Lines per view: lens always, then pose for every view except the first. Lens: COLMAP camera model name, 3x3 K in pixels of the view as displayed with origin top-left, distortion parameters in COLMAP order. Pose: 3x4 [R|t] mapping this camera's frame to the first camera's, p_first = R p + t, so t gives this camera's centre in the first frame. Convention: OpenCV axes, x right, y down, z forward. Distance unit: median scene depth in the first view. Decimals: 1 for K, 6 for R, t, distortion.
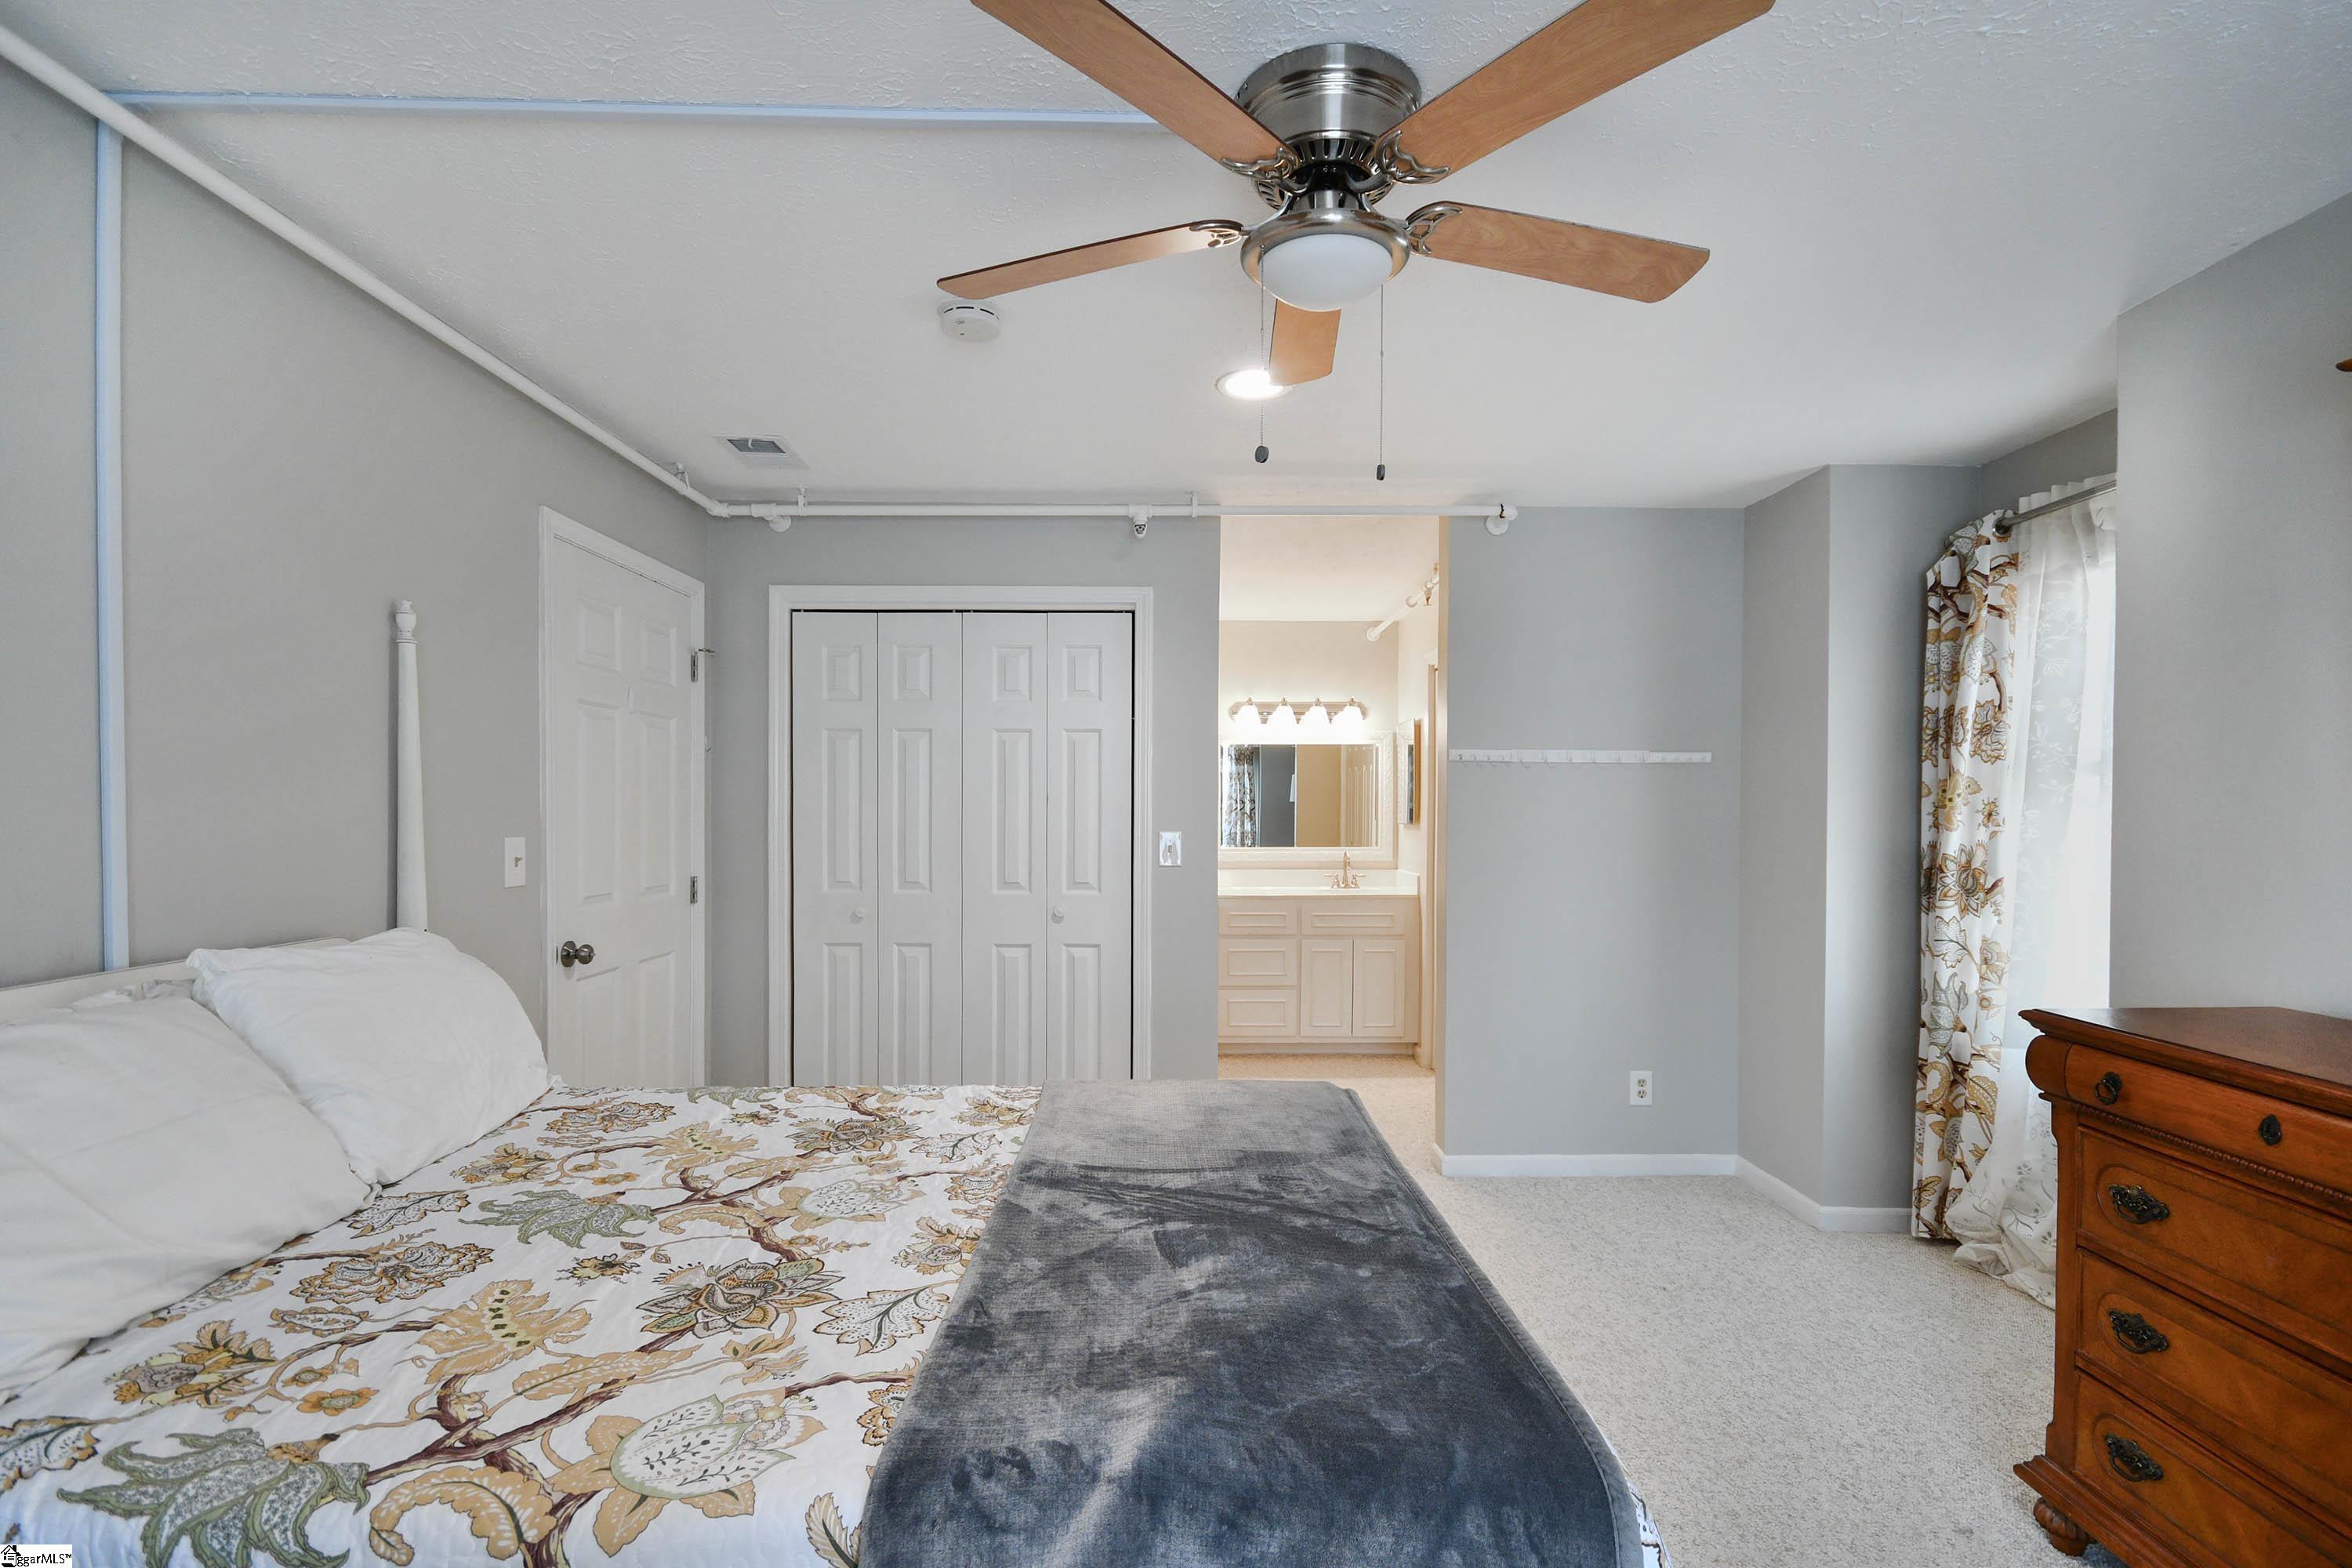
lens RADIAL K [[1062.5, 0, 1222.0], [0, 1062.5, 812.9], [0, 0, 1]] dist [-0.003019, -0.002462]
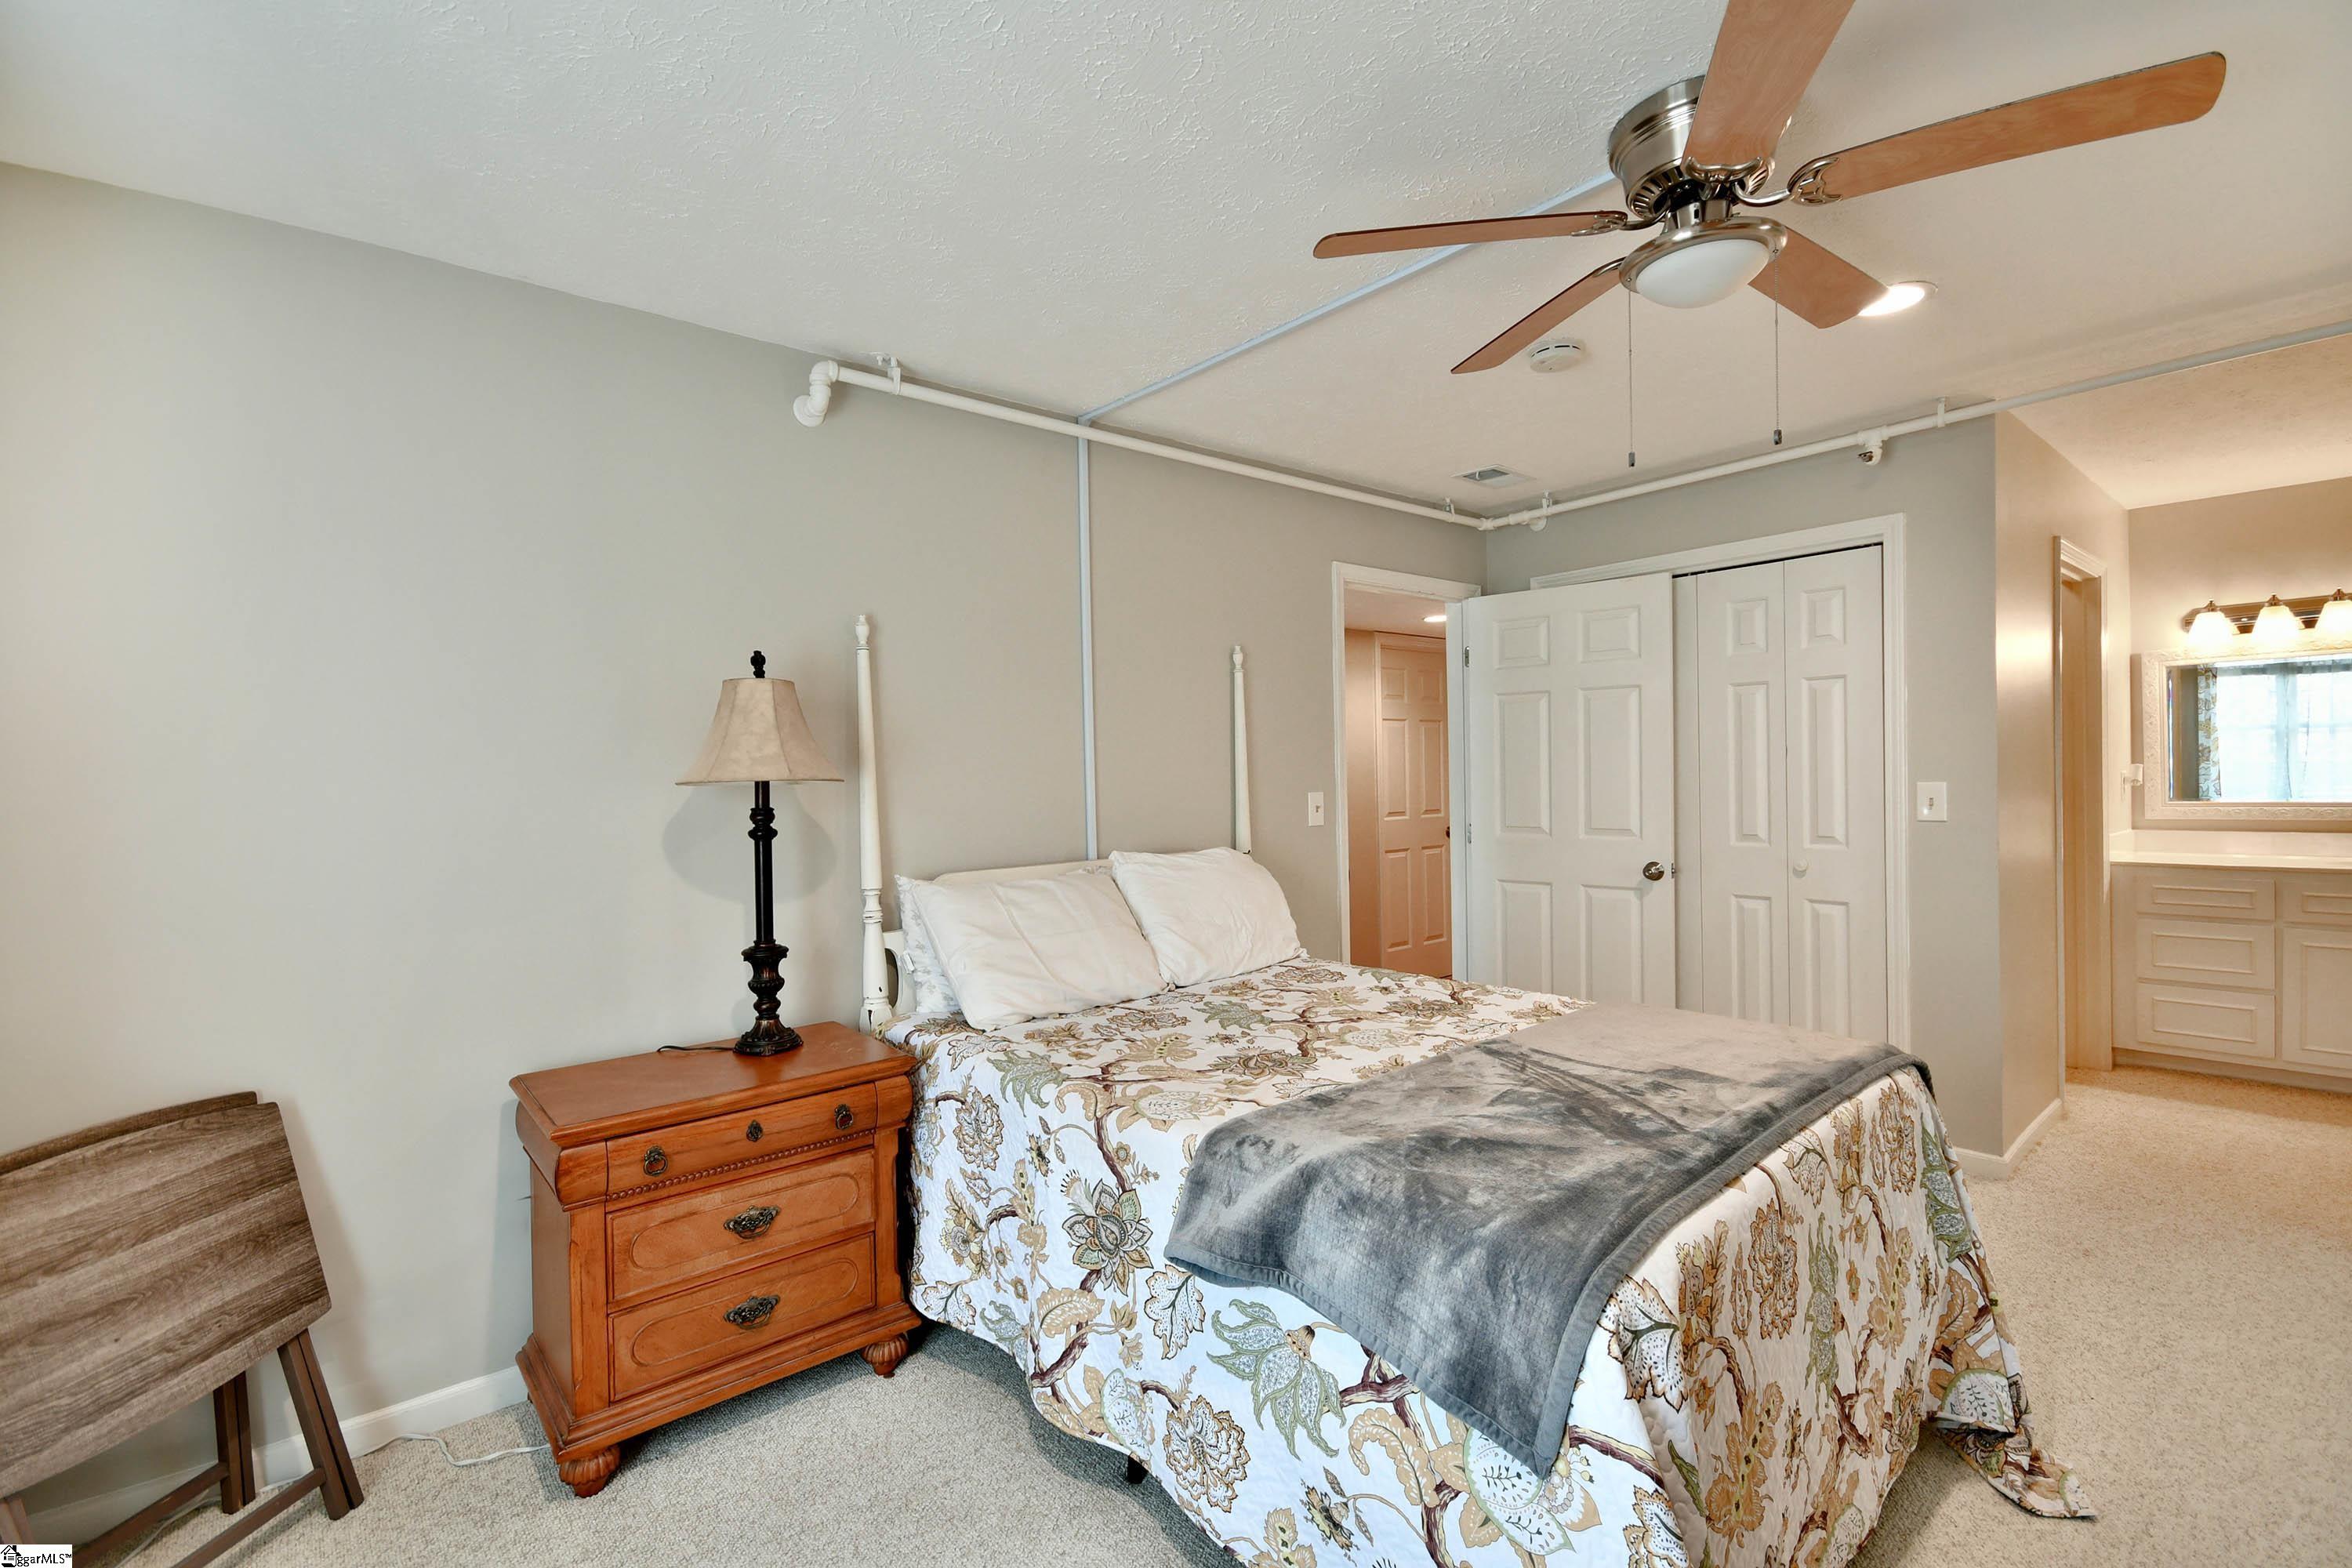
lens RADIAL K [[1034.2, 0, 1178.7], [0, 1034.2, 789.0], [0, 0, 1]] dist [-0.008019, -0.000497]
pose [[0.635607, -0.007600, -0.771975, 0.656586], [0.023477, 0.999679, 0.009489, 0.000074], [0.771655, -0.024155, 0.635582, -0.121913]]
